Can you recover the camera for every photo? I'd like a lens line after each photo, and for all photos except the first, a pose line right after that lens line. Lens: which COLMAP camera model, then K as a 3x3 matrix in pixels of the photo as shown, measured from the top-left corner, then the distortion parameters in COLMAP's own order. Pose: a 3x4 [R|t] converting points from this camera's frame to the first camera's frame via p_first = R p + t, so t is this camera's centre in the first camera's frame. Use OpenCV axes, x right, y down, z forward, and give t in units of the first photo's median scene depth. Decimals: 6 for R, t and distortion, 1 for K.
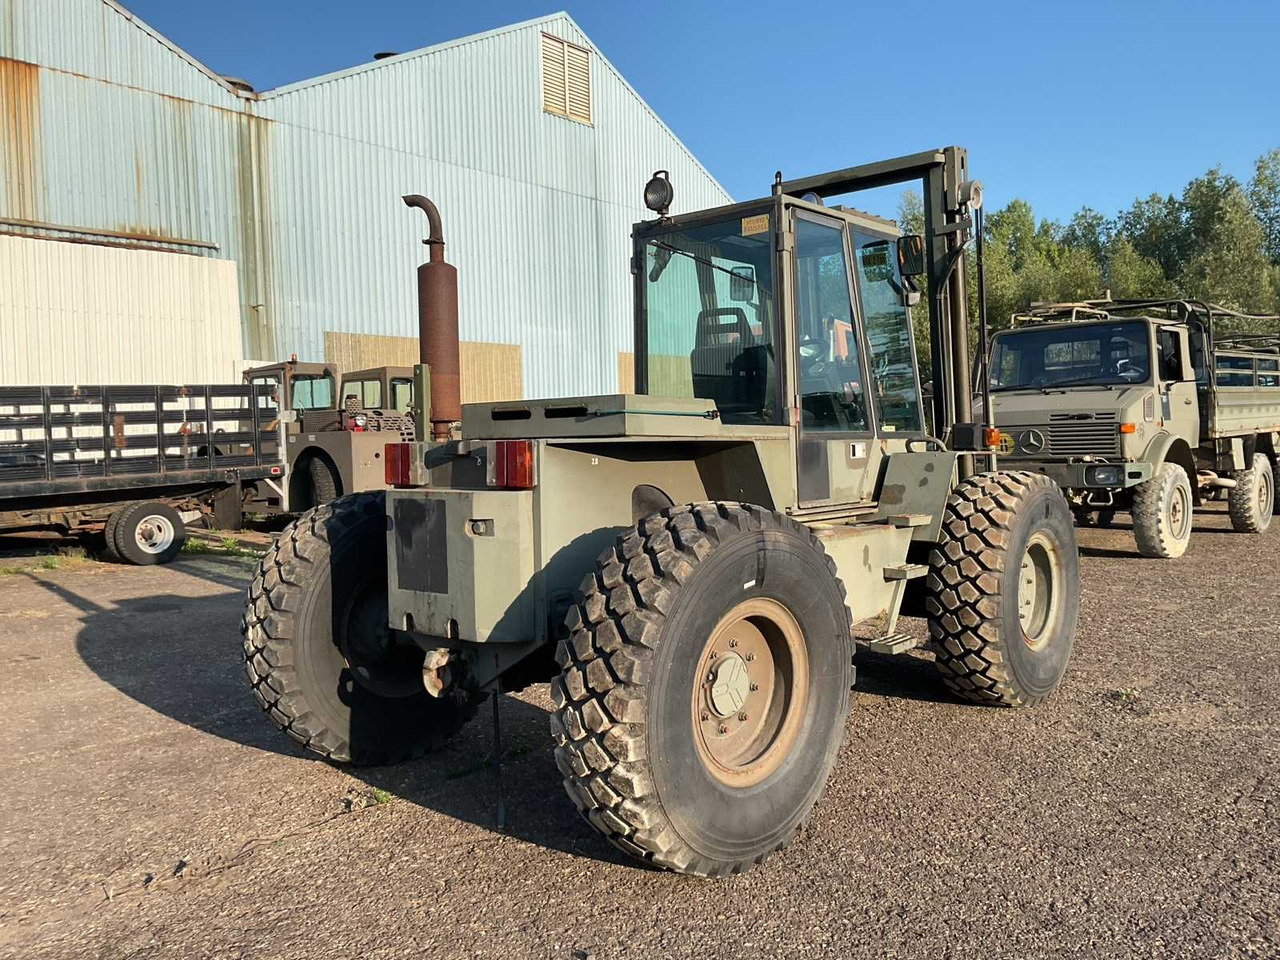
lens RADIAL K [[1160.9, 0, 640.0], [0, 1160.9, 480.0], [0, 0, 1]] dist [0.039767, -0.115113]
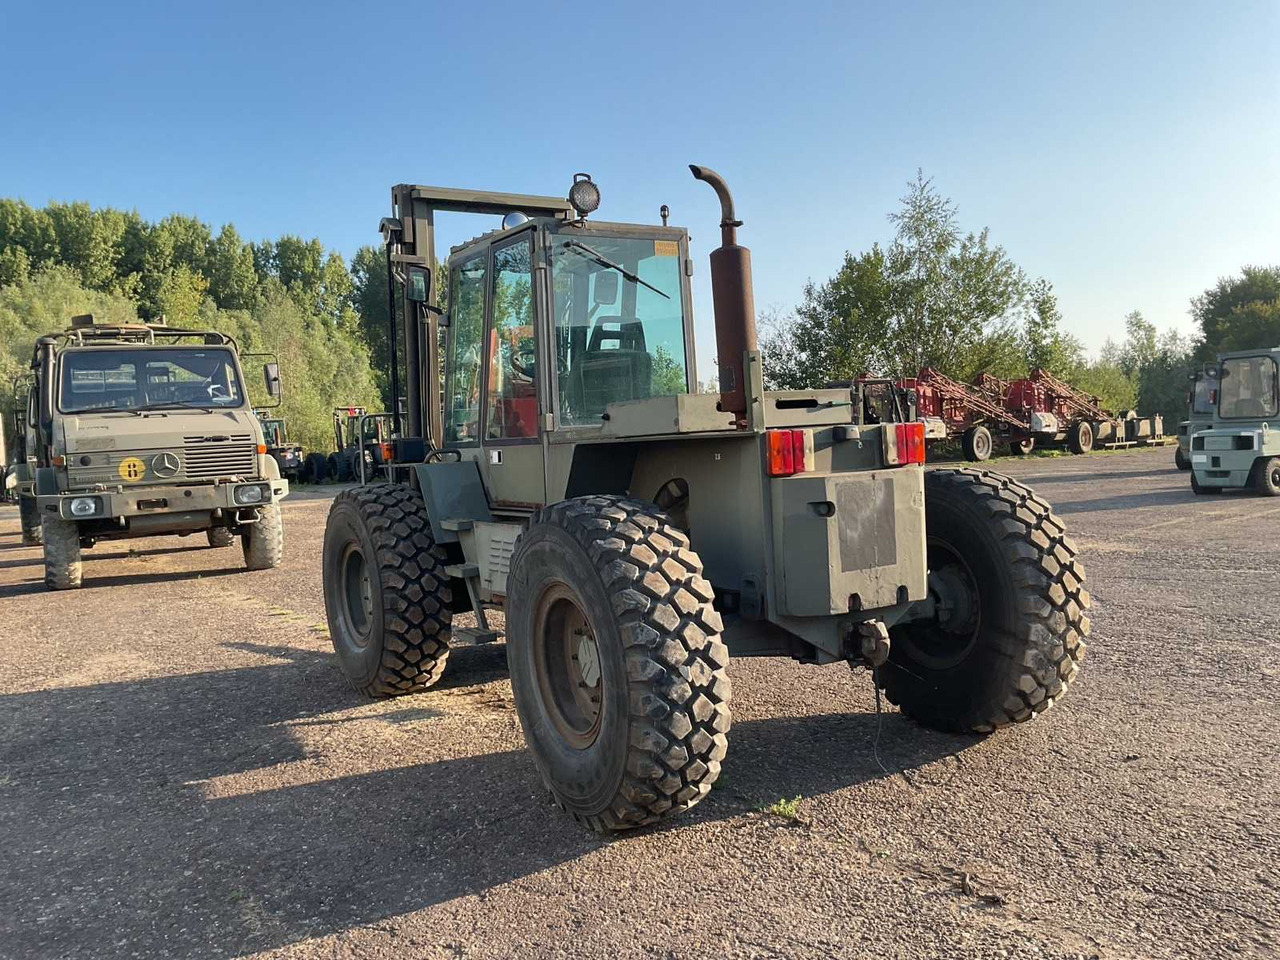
lens RADIAL K [[1160.9, 0, 640.0], [0, 1160.9, 480.0], [0, 0, 1]] dist [0.039767, -0.115113]
pose [[0.229593, -0.032351, 0.972749, -1.133111], [0.073018, 0.997203, 0.015930, -0.015349], [-0.970544, 0.067370, 0.231313, 0.851631]]
